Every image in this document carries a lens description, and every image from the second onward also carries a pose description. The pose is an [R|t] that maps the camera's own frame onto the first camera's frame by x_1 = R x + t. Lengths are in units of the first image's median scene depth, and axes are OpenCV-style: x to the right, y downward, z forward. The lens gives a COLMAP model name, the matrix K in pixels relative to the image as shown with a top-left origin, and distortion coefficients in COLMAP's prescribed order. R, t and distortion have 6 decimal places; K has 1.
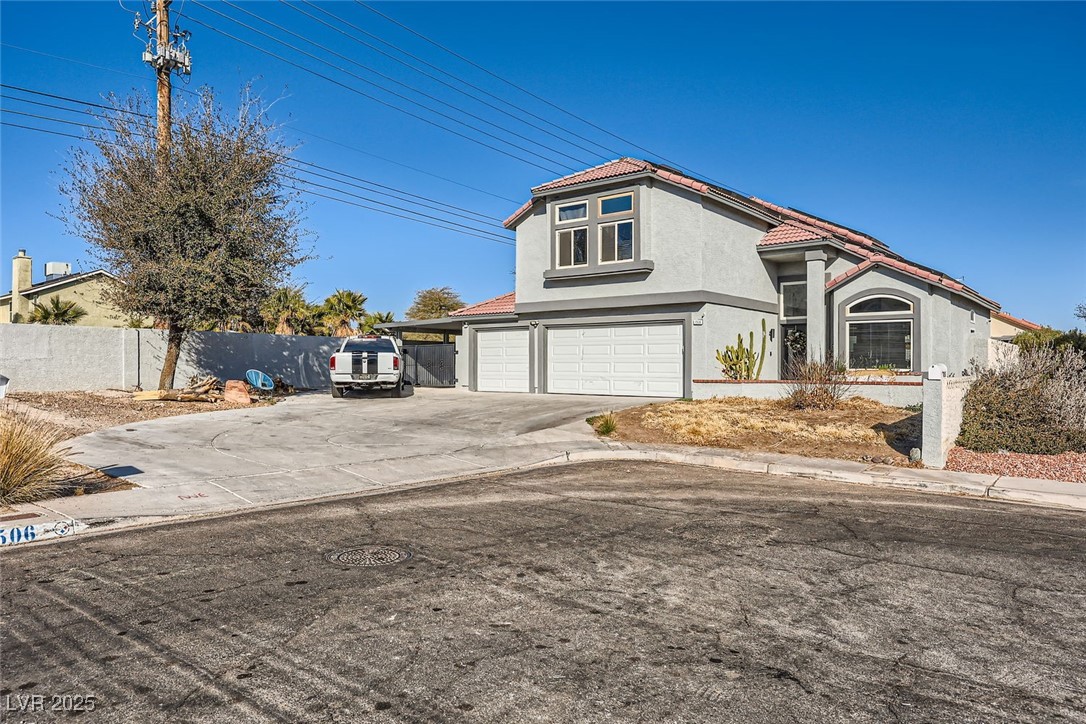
lens RADIAL K [[716.3, 0, 531.6], [0, 716.3, 363.0], [0, 0, 1]] dist [0.033907, -0.001427]
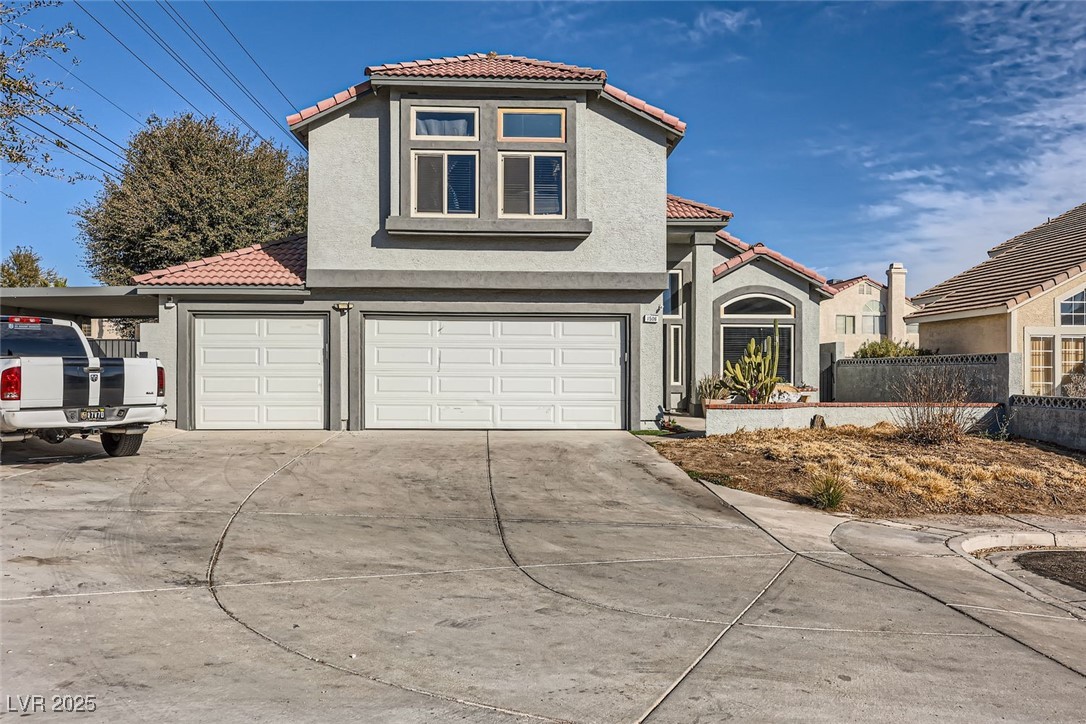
lens RADIAL K [[885.8, 0, 536.9], [0, 885.8, 368.8], [0, 0, 1]] dist [-0.013003, -0.002423]
pose [[0.742684, 0.001034, 0.669641, -0.379606], [-0.005313, 0.999976, 0.004349, -0.011425], [-0.669621, -0.006787, 0.742672, 0.408877]]
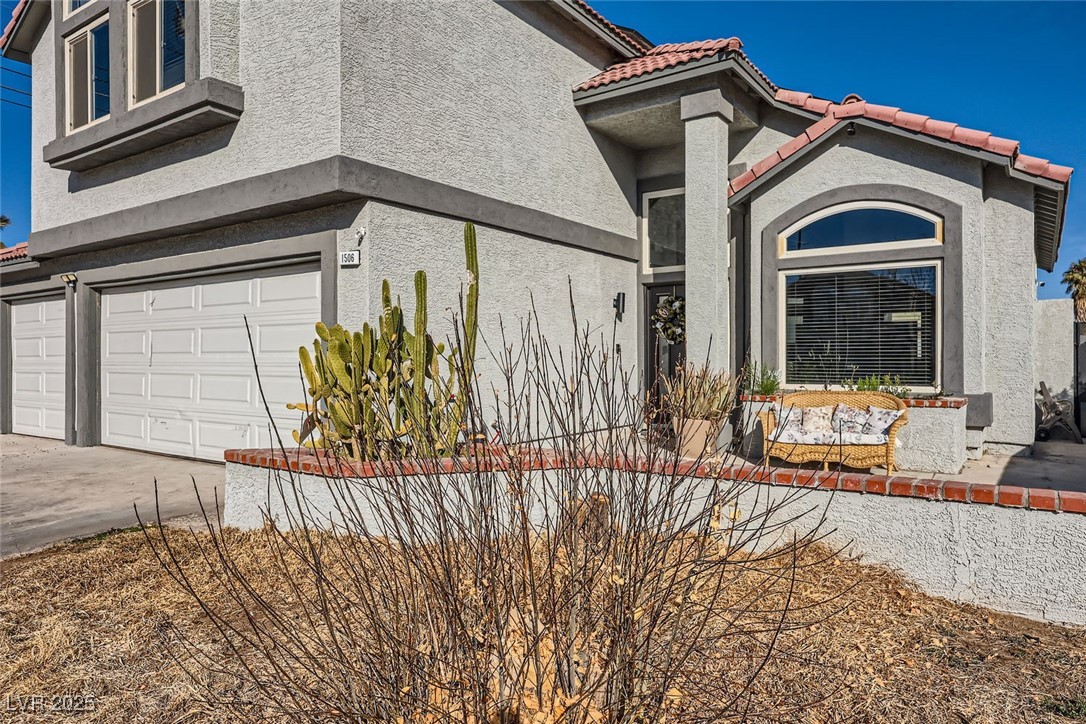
lens RADIAL K [[700.6, 0, 546.6], [0, 700.6, 361.9], [0, 0, 1]] dist [0.000860, 0.000533]
pose [[0.996840, -0.007908, 0.079044, 0.272345], [0.007027, 0.999910, 0.011413, -0.010750], [-0.079128, -0.010822, 0.996806, 0.611694]]
